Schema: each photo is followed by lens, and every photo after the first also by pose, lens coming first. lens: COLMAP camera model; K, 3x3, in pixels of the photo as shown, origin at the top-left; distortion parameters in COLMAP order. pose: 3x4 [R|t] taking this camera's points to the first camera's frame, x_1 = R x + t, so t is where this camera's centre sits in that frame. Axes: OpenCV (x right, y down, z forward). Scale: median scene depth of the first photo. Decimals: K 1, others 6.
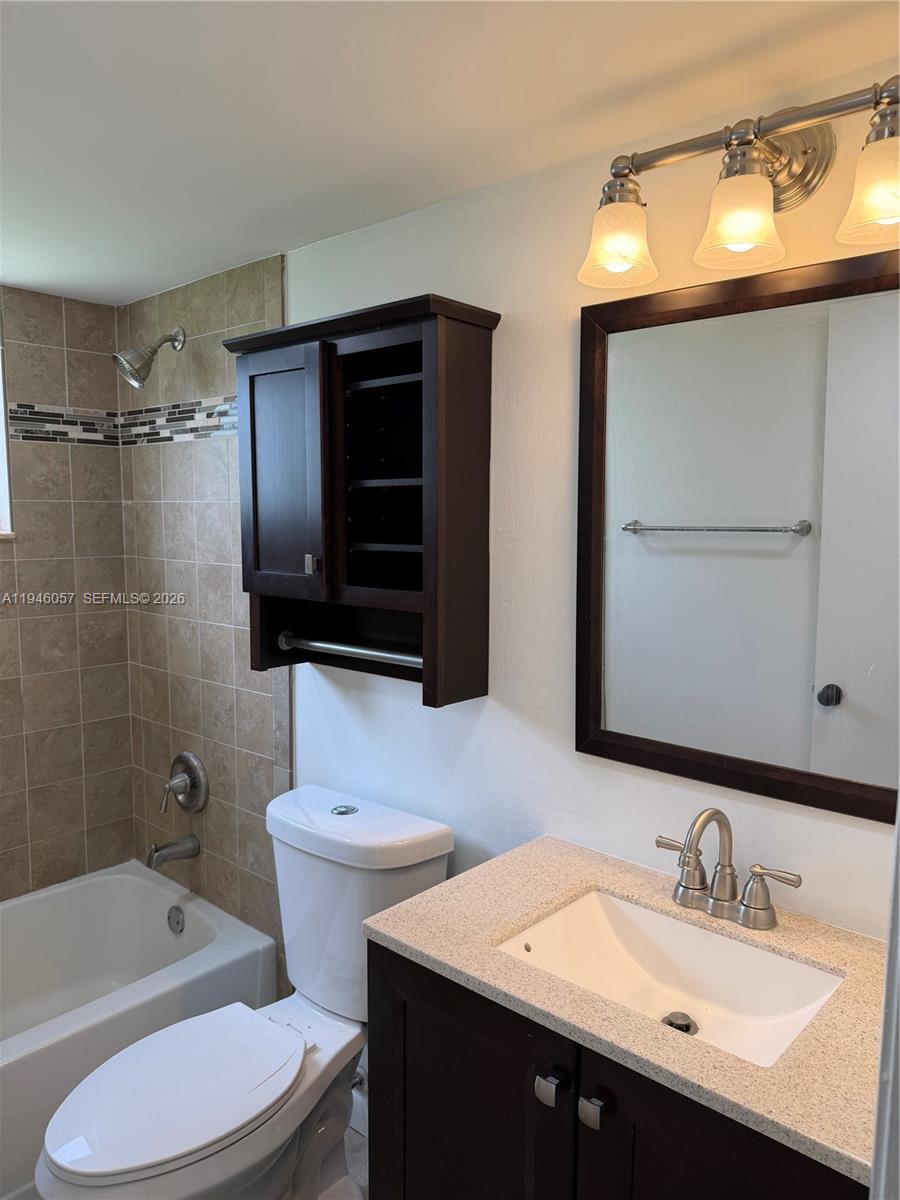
lens RADIAL K [[835.9, 0, 451.4], [0, 835.9, 596.2], [0, 0, 1]] dist [0.012643, -0.028777]
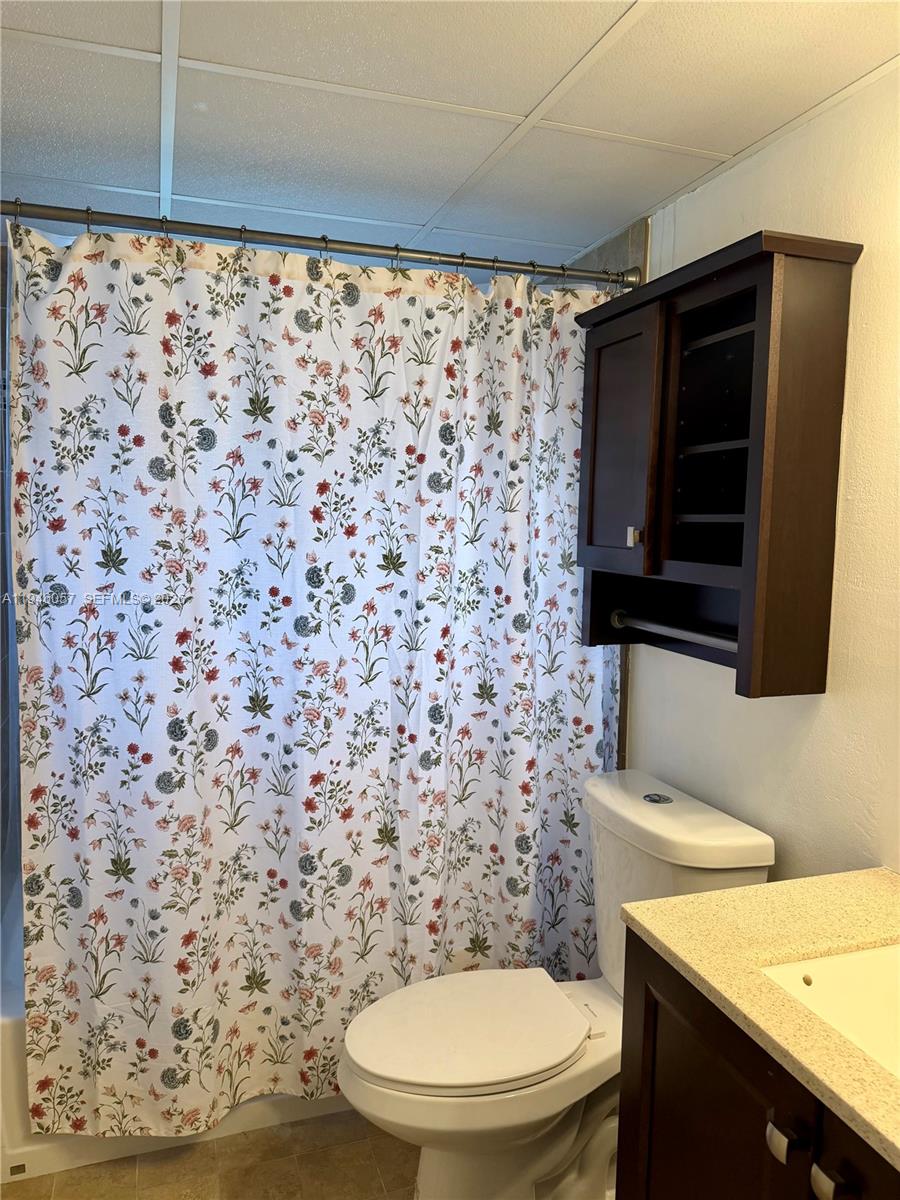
lens RADIAL K [[835.9, 0, 446.6], [0, 835.9, 600.2], [0, 0, 1]] dist [0.012643, -0.028777]
pose [[0.869826, 0.058268, -0.489906, 0.151916], [-0.057344, 0.998211, 0.016912, 0.038546], [0.490015, 0.013383, 0.871611, 0.071649]]
